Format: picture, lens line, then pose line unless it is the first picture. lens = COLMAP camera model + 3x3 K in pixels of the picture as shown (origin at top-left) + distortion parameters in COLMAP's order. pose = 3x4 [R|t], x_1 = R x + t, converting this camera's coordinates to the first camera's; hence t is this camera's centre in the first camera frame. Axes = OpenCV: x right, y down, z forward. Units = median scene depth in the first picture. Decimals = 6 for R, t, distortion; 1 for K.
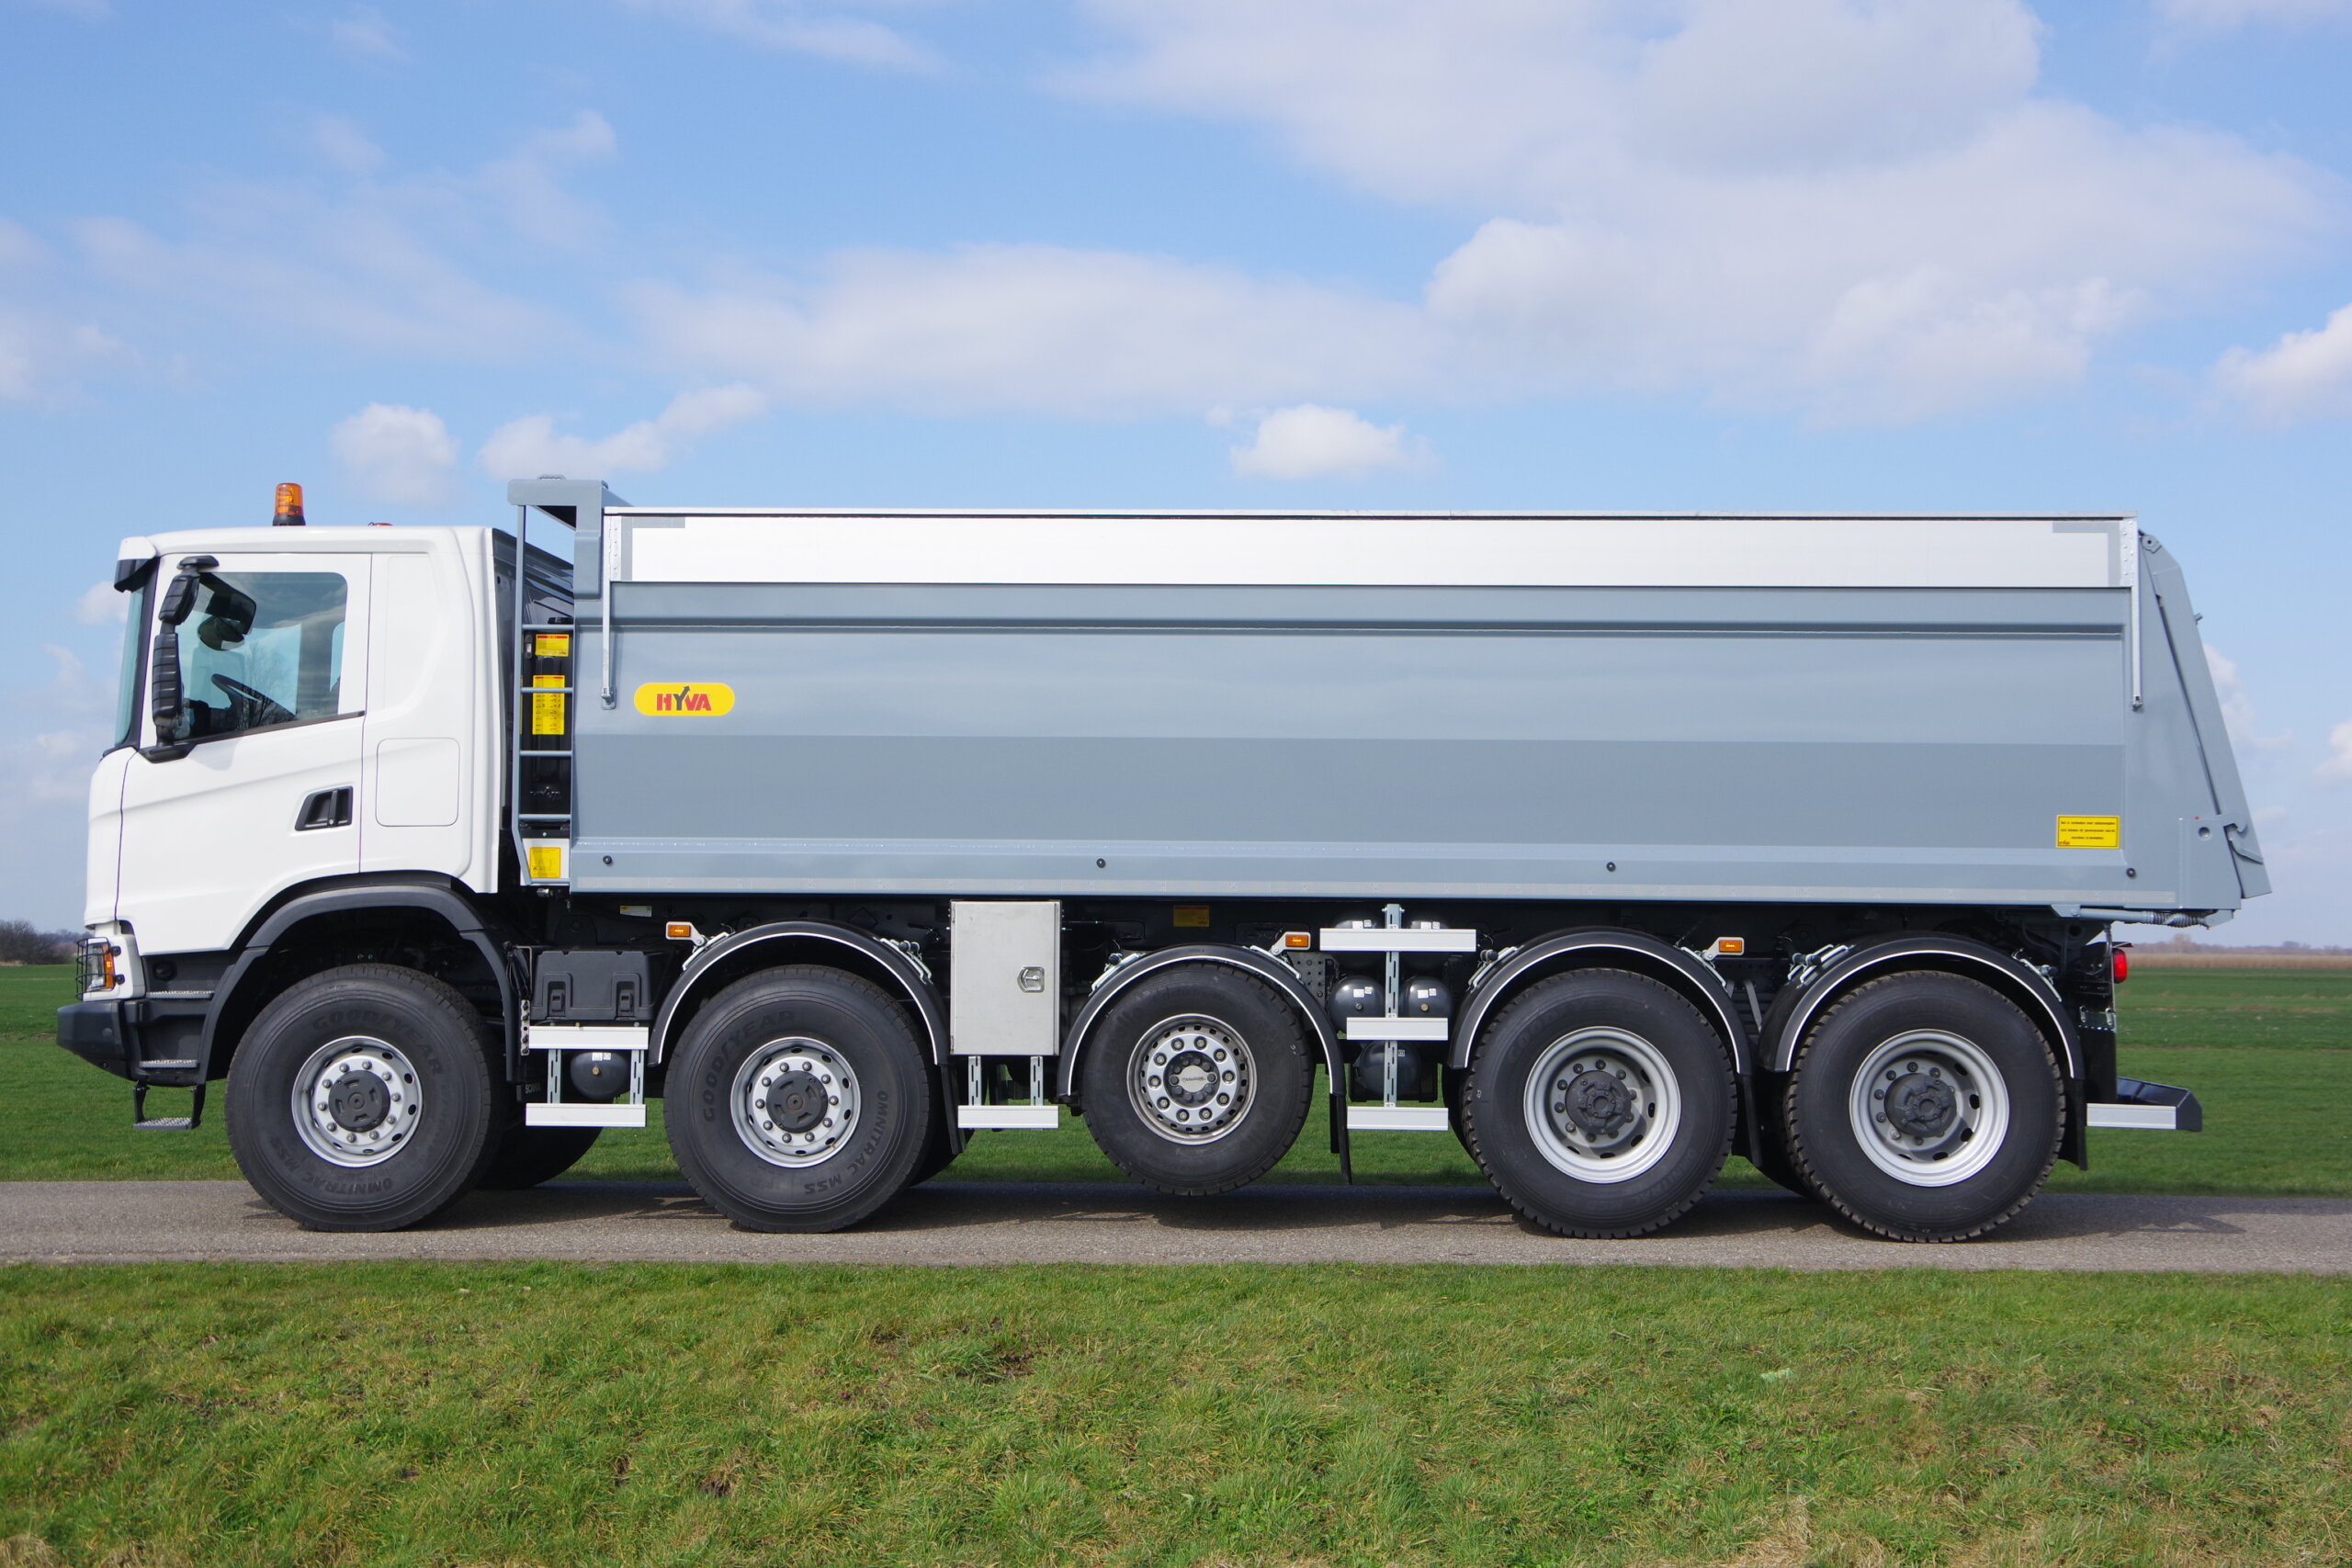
lens RADIAL K [[3248.3, 0, 1176.6], [0, 3248.3, 736.9], [0, 0, 1]] dist [0.020051, 0.034736]
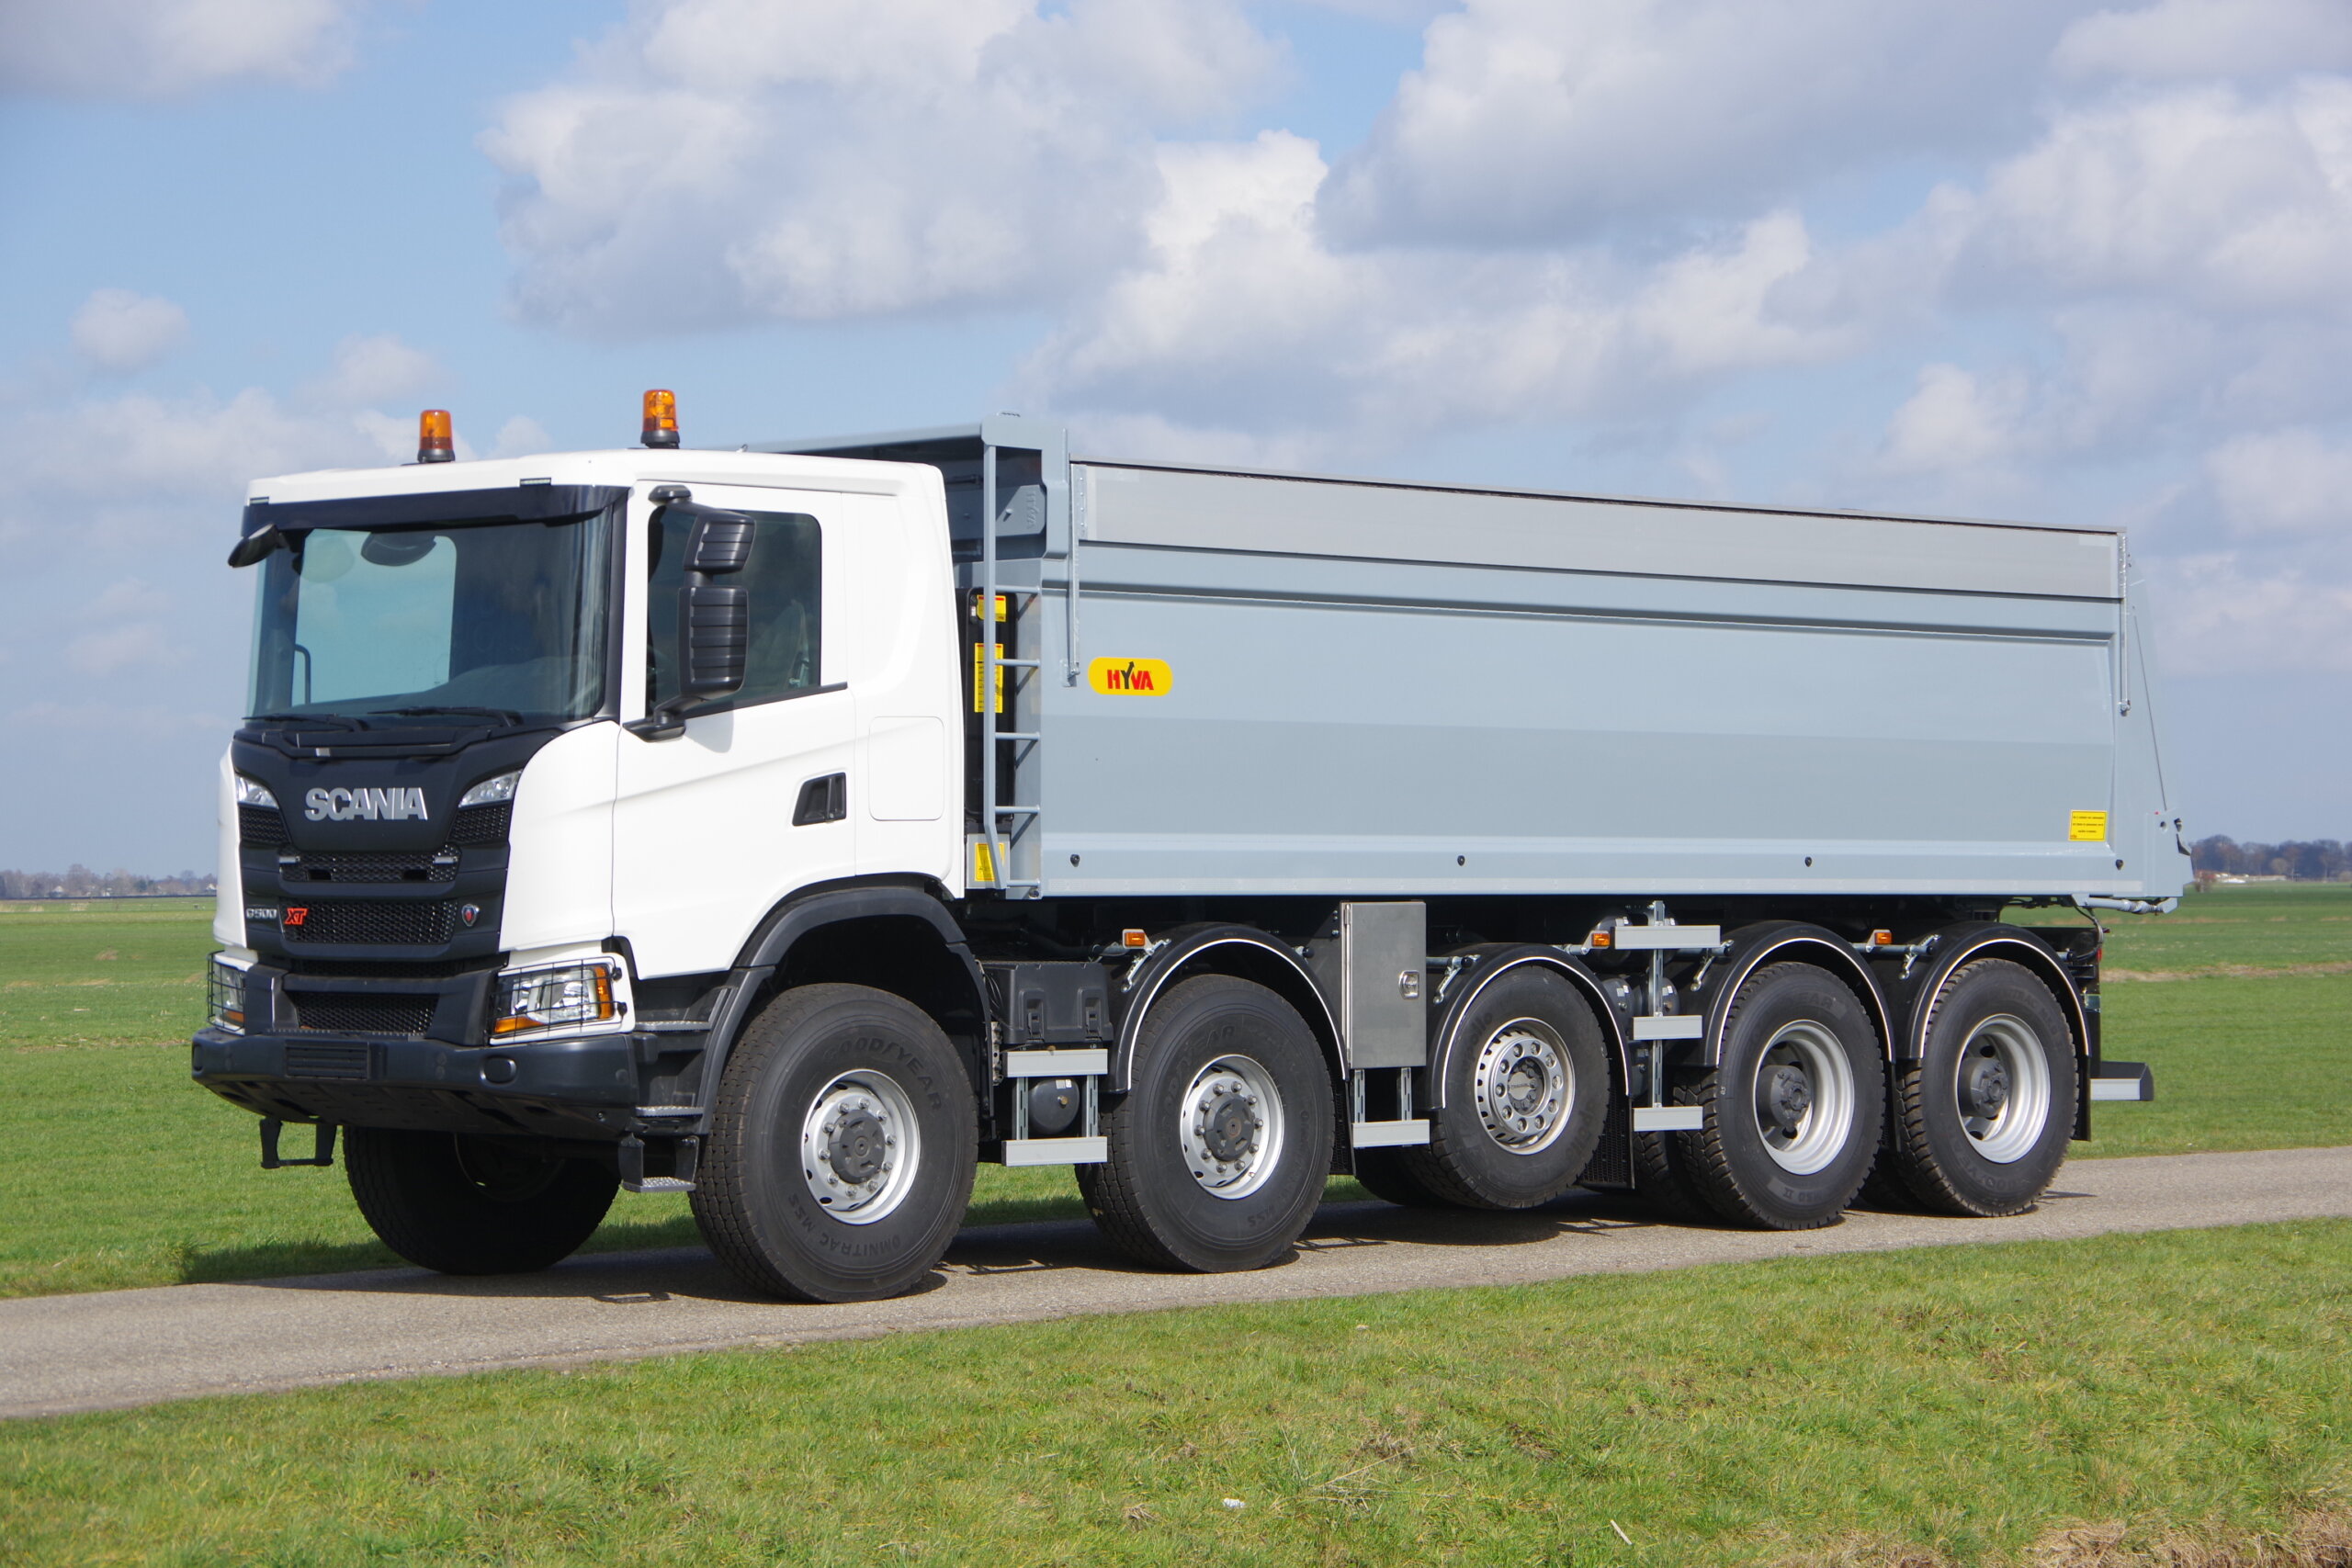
lens RADIAL K [[5293.2, 0, 1176.0], [0, 5293.2, 784.0], [0, 0, 1]] dist [0.001134, 0.081086]
pose [[0.716801, 0.004952, 0.697260, -1.148025], [-0.025084, 0.999511, 0.018688, -0.009605], [-0.696826, -0.030886, 0.716574, -0.037937]]
